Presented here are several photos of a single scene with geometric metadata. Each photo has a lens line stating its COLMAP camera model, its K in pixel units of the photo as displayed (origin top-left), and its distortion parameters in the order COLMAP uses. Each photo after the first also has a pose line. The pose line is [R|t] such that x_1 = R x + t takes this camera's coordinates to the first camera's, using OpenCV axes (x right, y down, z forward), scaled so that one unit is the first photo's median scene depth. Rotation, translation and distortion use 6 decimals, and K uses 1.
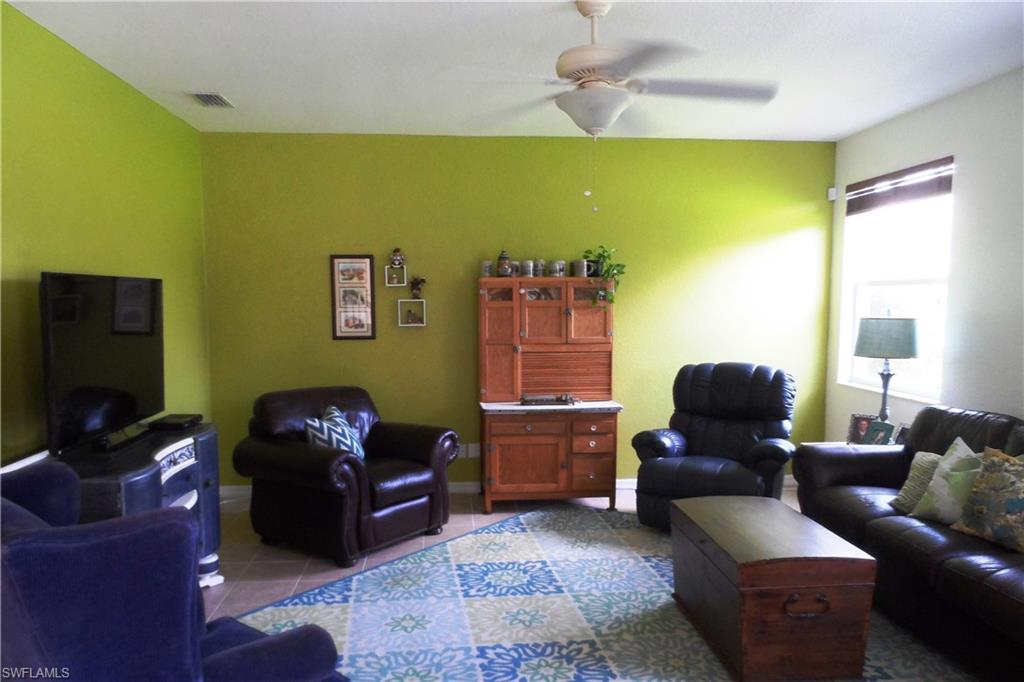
lens RADIAL K [[778.4, 0, 513.5], [0, 778.4, 380.2], [0, 0, 1]] dist [-0.011041, 0.005047]
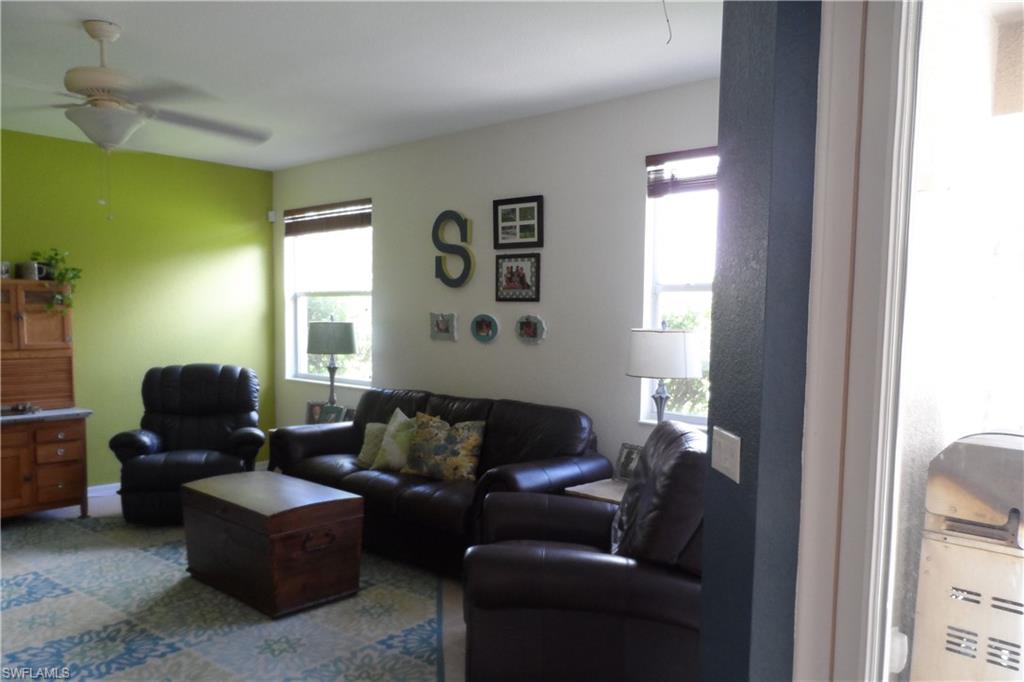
lens RADIAL K [[778.4, 0, 513.5], [0, 778.4, 380.2], [0, 0, 1]] dist [-0.011041, 0.005047]
pose [[0.733684, -0.048075, 0.677788, -0.137089], [0.057613, 0.998303, 0.008445, 0.017025], [-0.677044, 0.032854, 0.735209, -0.099177]]
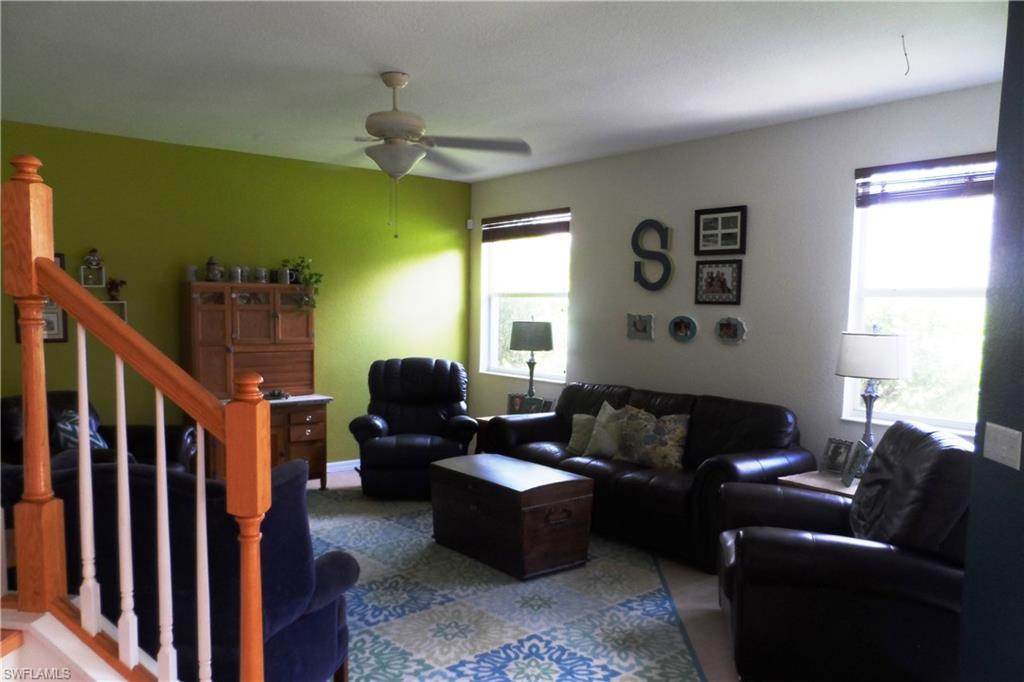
lens RADIAL K [[778.4, 0, 513.5], [0, 778.4, 380.2], [0, 0, 1]] dist [-0.011041, 0.005047]
pose [[0.829553, -0.038289, 0.557114, -0.279574], [0.041144, 0.999126, 0.007403, 0.010244], [-0.556910, 0.016780, 0.830403, -0.103831]]
